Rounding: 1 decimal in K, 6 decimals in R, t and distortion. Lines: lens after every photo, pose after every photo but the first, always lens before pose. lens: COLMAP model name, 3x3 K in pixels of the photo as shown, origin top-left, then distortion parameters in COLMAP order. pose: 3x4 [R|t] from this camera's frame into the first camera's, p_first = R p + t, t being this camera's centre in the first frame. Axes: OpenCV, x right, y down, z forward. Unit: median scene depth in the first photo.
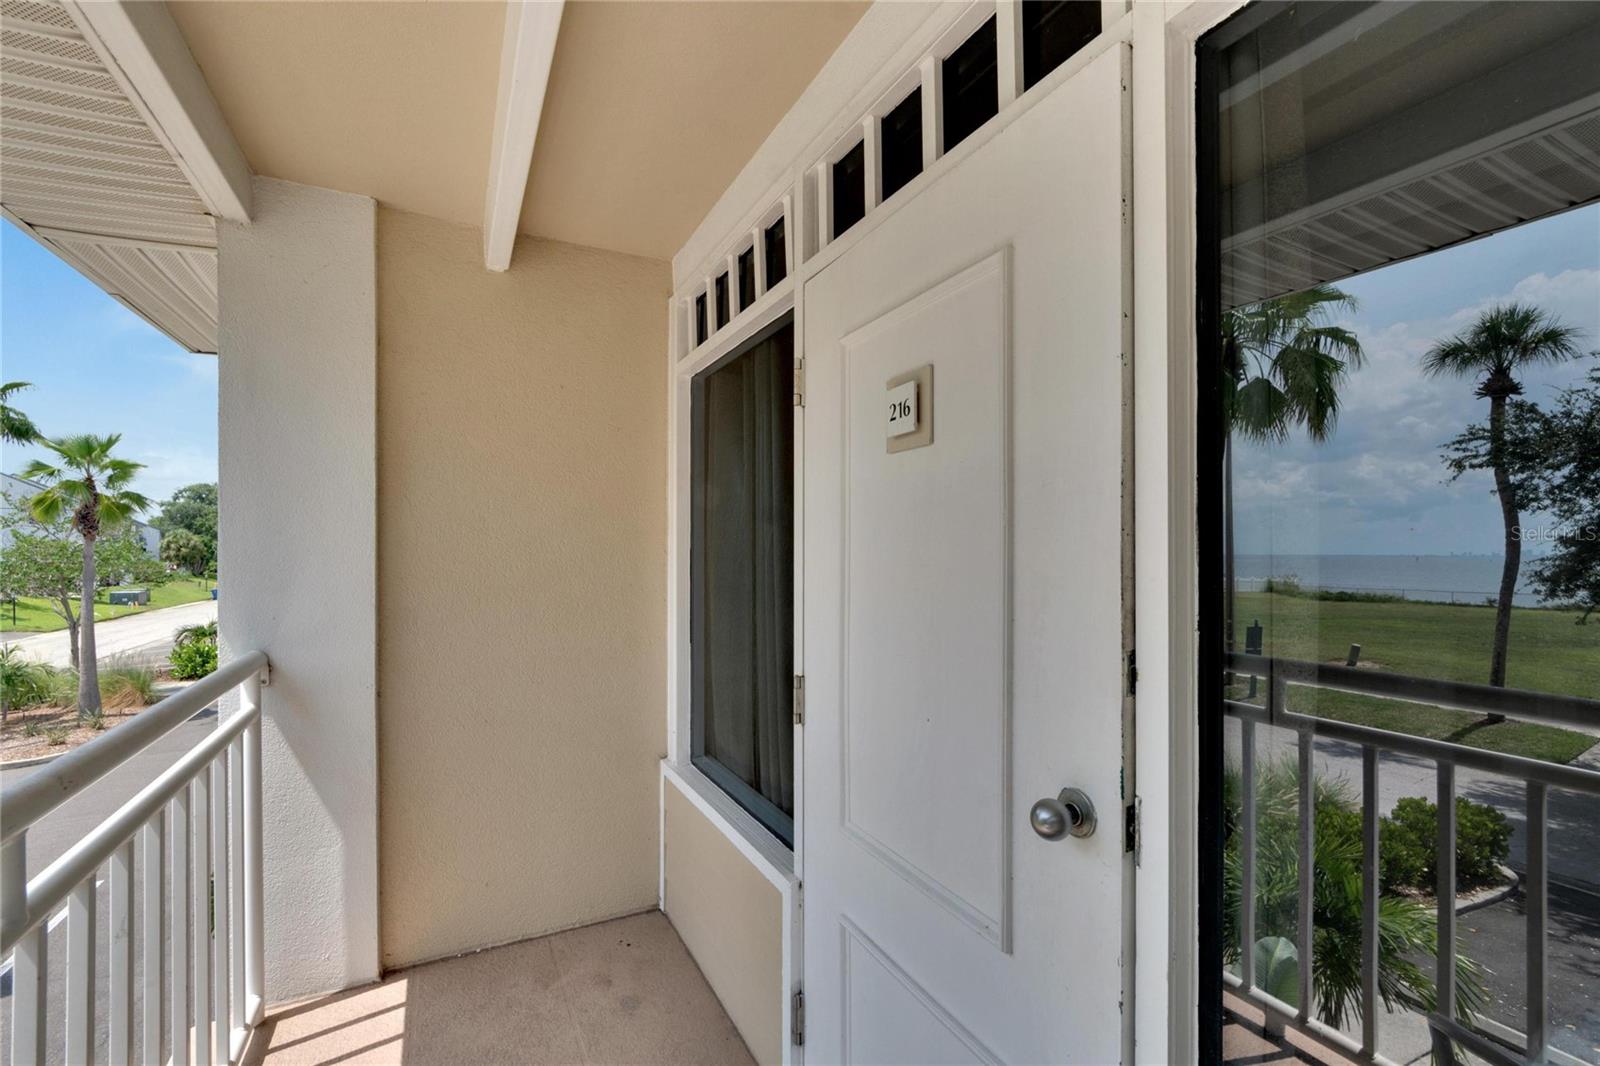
lens RADIAL K [[682.3, 0, 790.6], [0, 682.3, 548.3], [0, 0, 1]] dist [-0.007480, -0.001098]
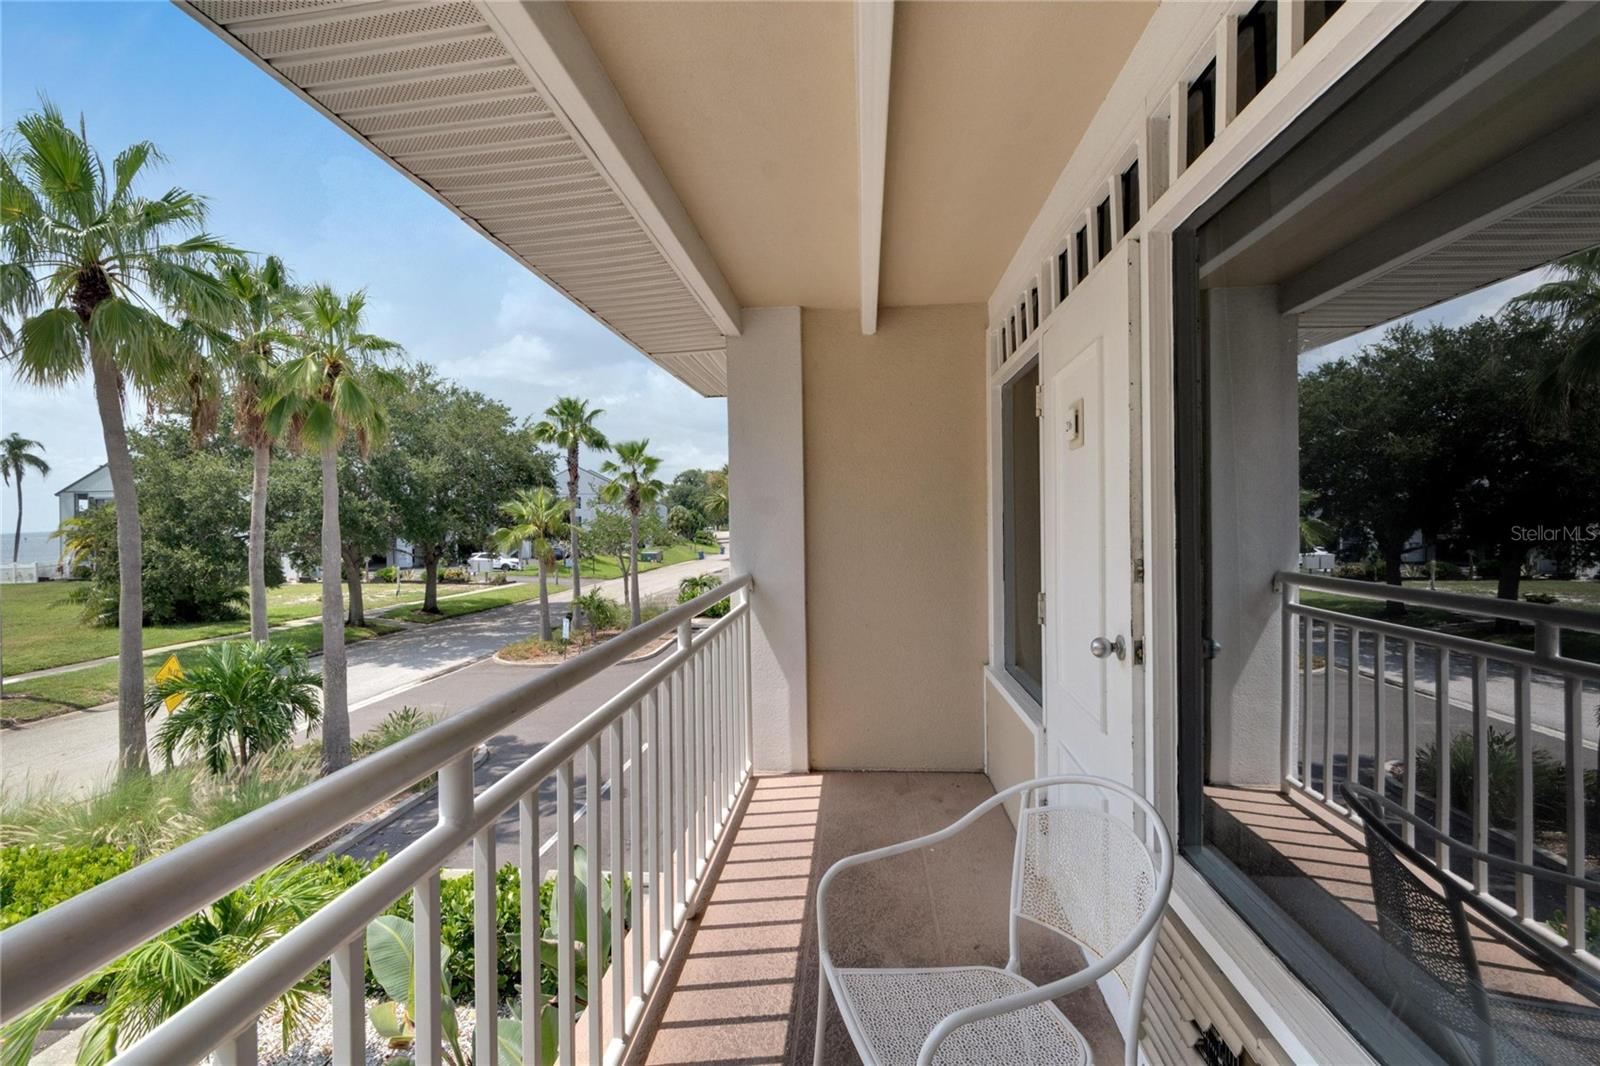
lens RADIAL K [[734.7, 0, 766.8], [0, 734.7, 518.9], [0, 0, 1]] dist [-0.021912, 0.001187]
pose [[0.822121, -0.013237, -0.569159, 0.299747], [0.015740, 0.999876, -0.000519, 0.008042], [0.569096, -0.008532, 0.822227, -0.468017]]
